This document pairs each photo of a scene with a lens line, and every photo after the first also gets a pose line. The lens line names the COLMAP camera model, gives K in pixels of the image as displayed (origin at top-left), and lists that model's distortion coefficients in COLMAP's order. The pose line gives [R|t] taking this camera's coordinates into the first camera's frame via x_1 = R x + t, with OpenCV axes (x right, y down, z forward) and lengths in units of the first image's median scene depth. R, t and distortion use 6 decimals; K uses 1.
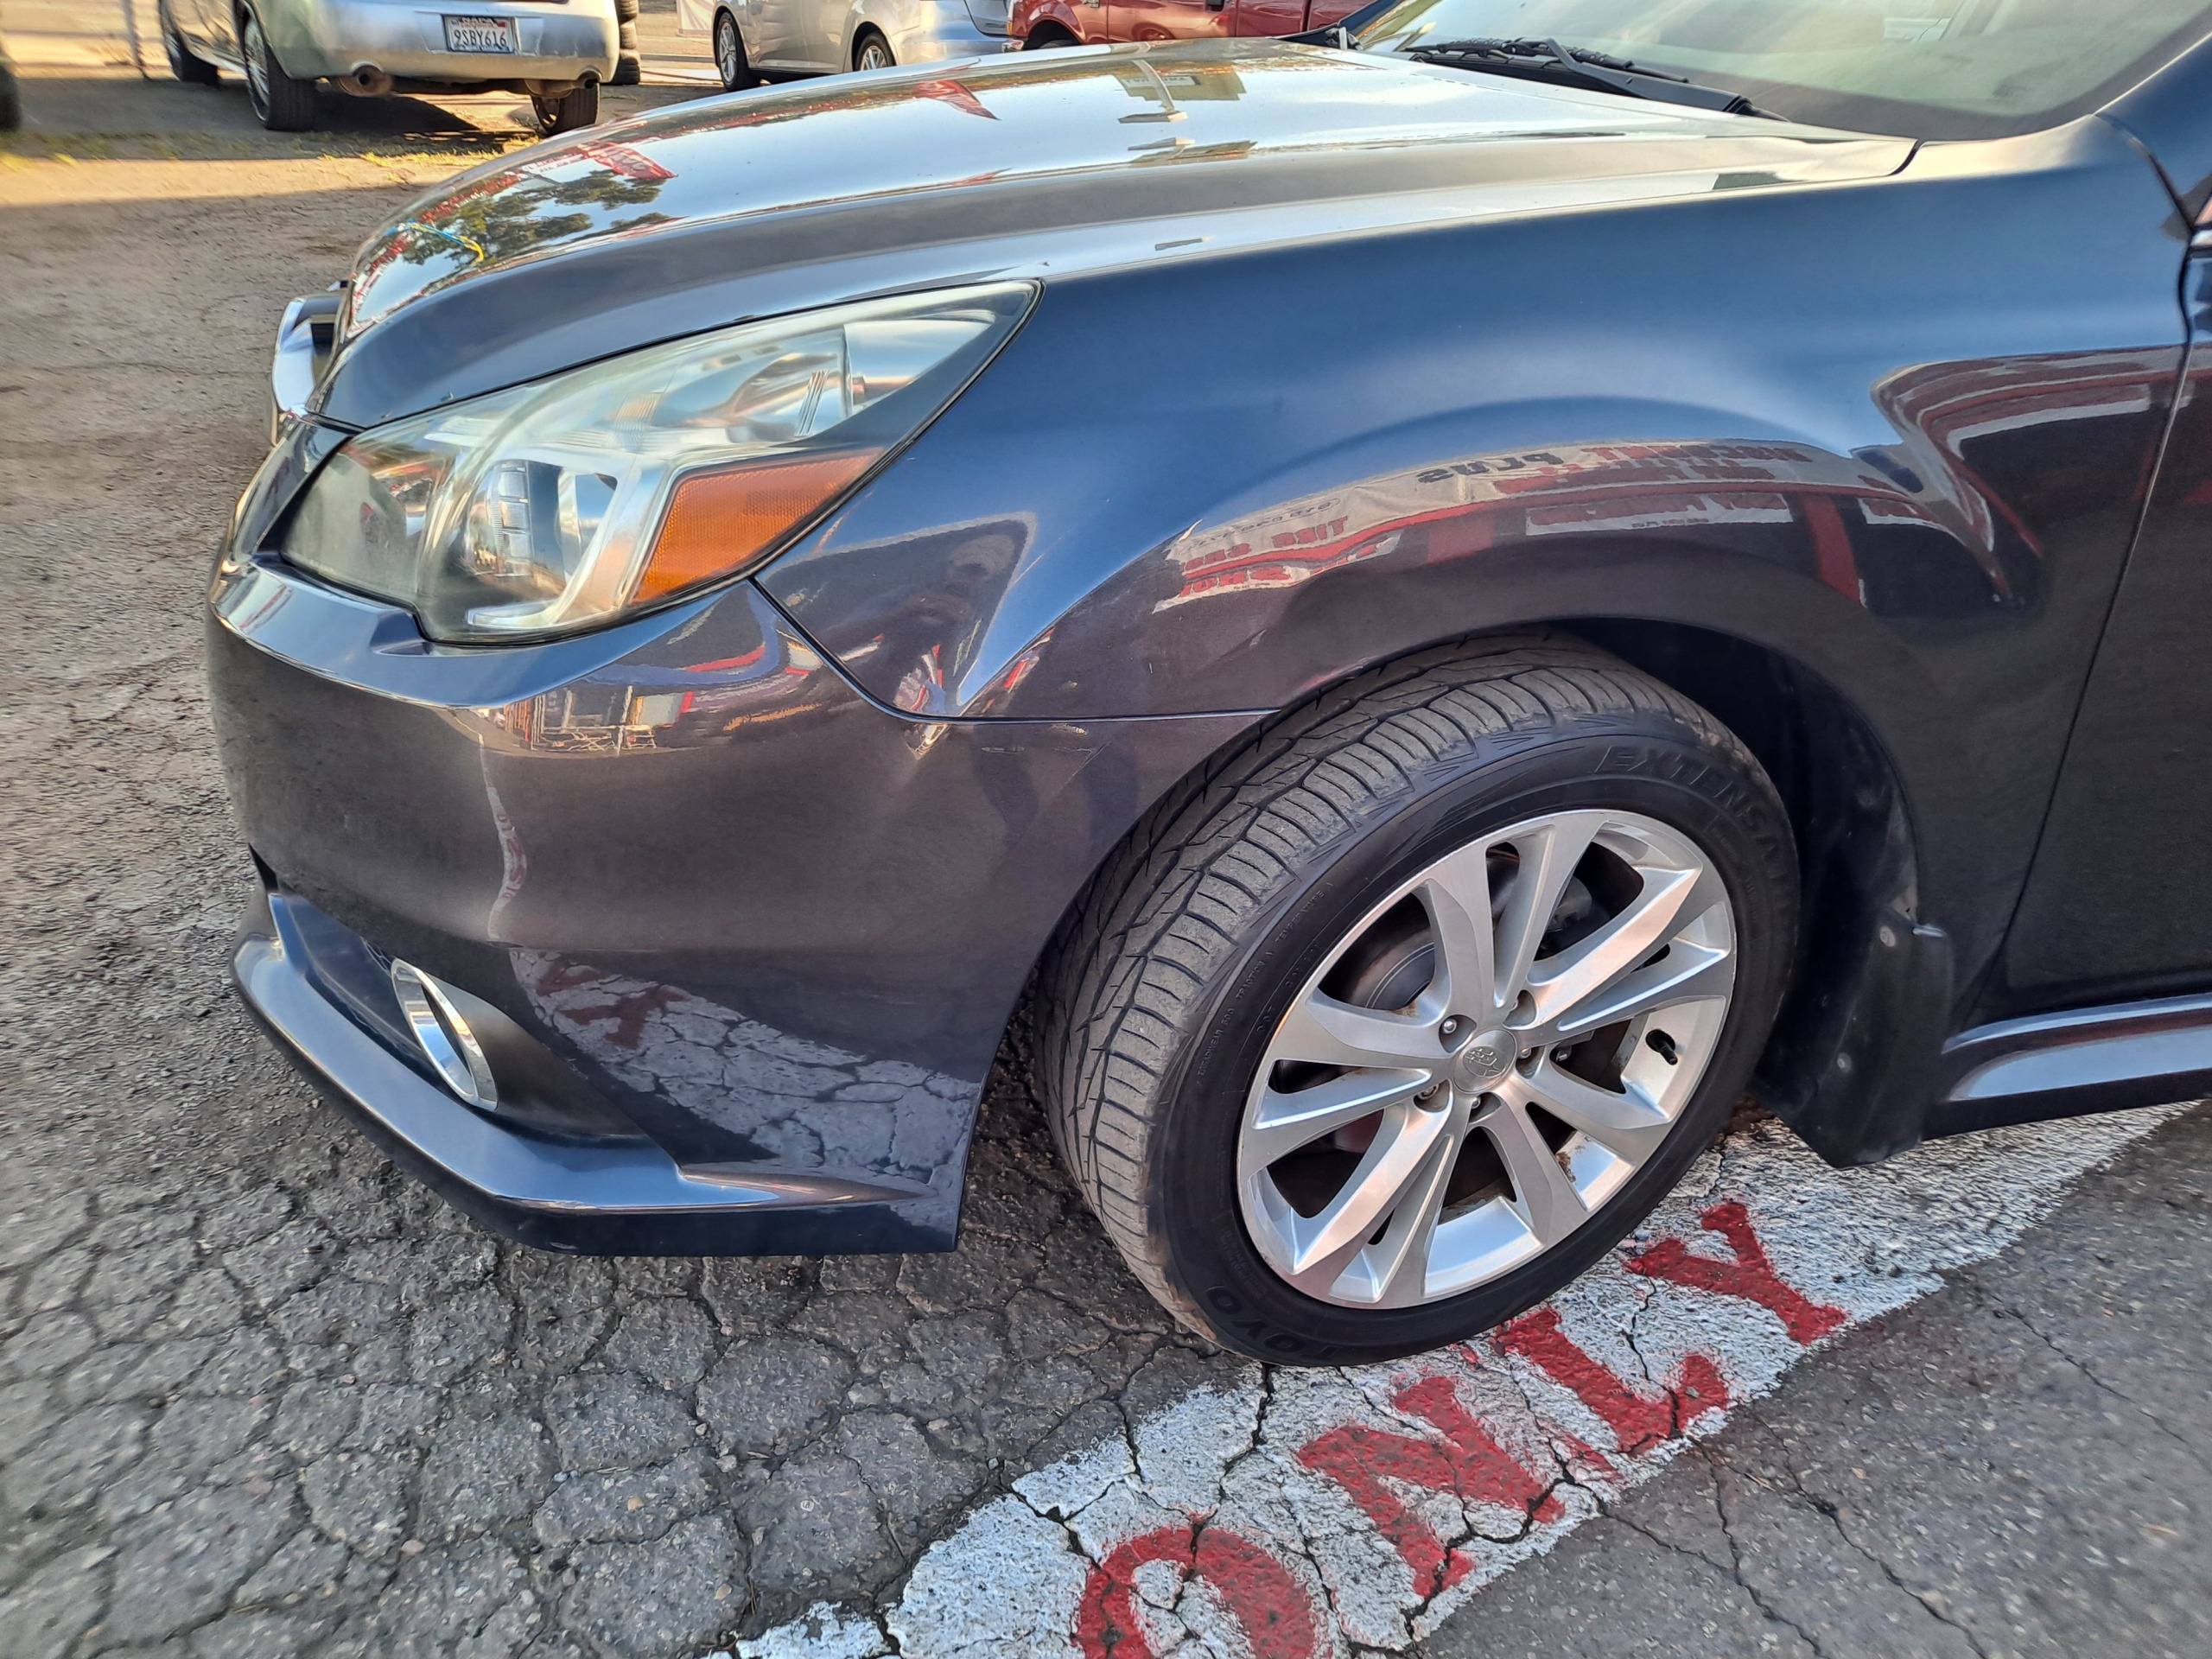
lens RADIAL K [[1852.8, 0, 1084.9], [0, 1852.8, 811.5], [0, 0, 1]] dist [0.028673, -0.002370]
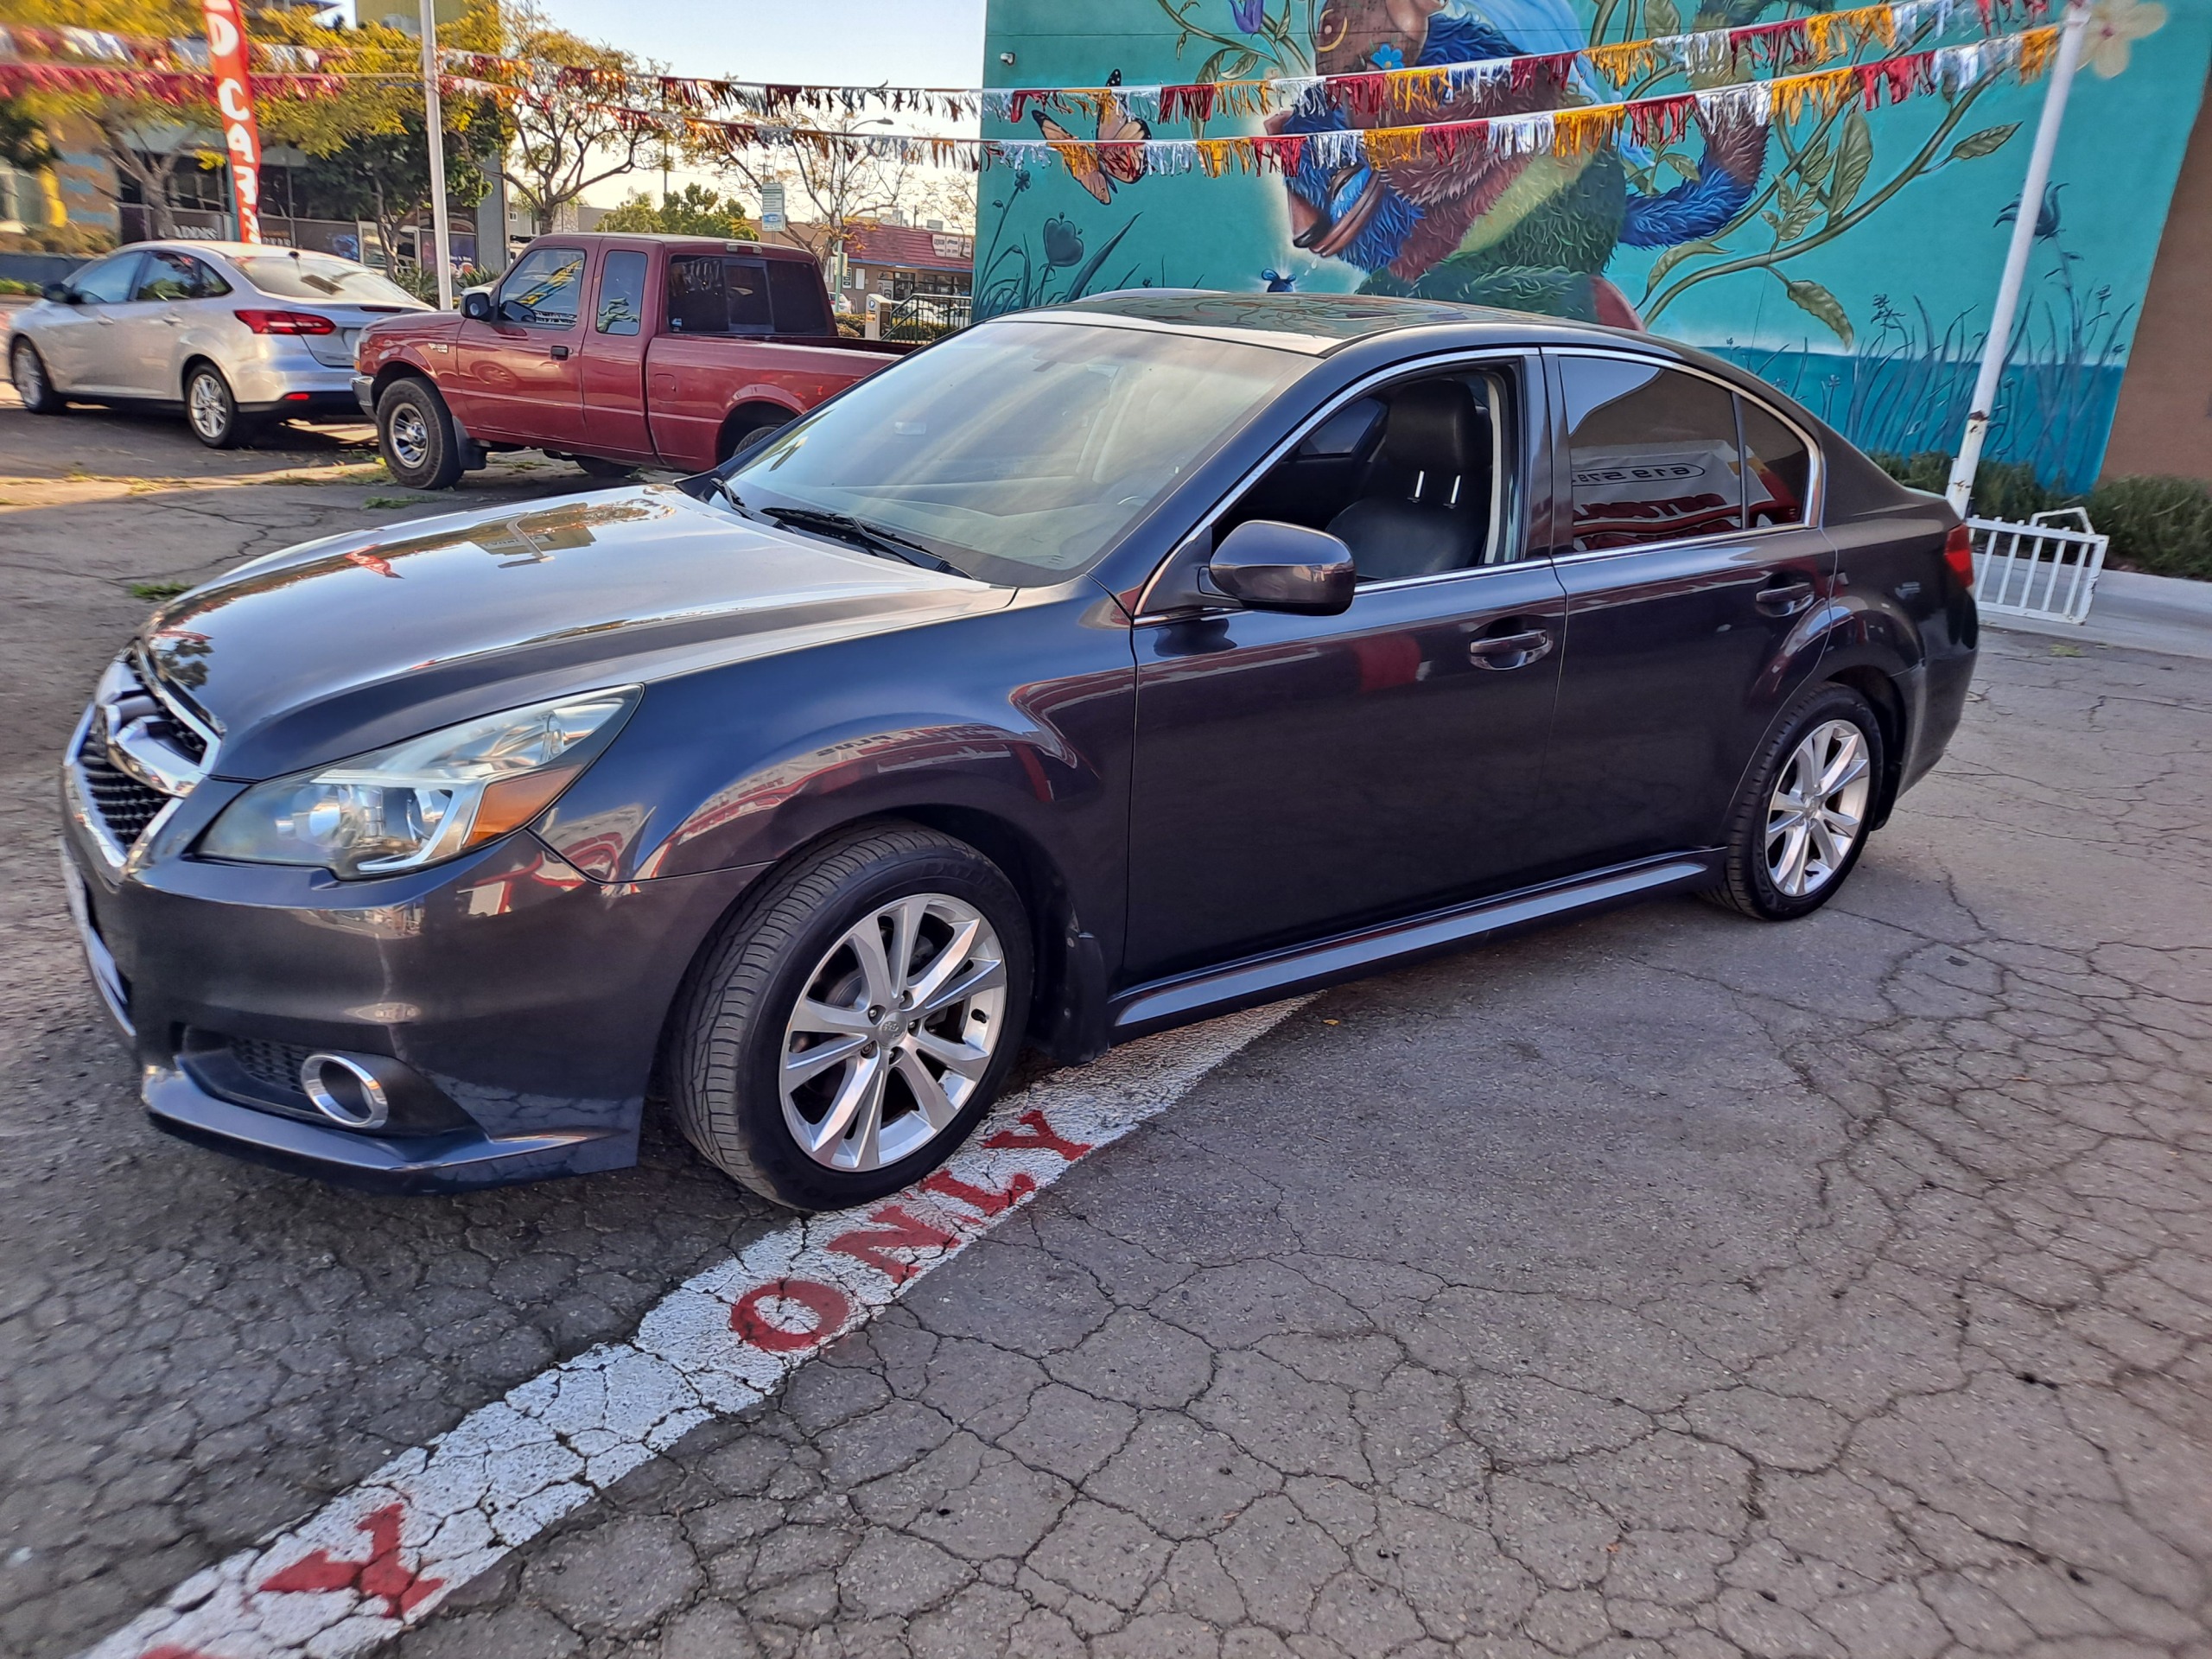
lens RADIAL K [[1644.7, 0, 1140.2], [0, 1644.7, 817.4], [0, 0, 1]] dist [0.036150, -0.020964]
pose [[0.922109, -0.111686, 0.370461, -0.177395], [0.156271, 0.983373, -0.092506, 0.116862], [-0.353970, 0.143193, 0.924230, -0.800495]]
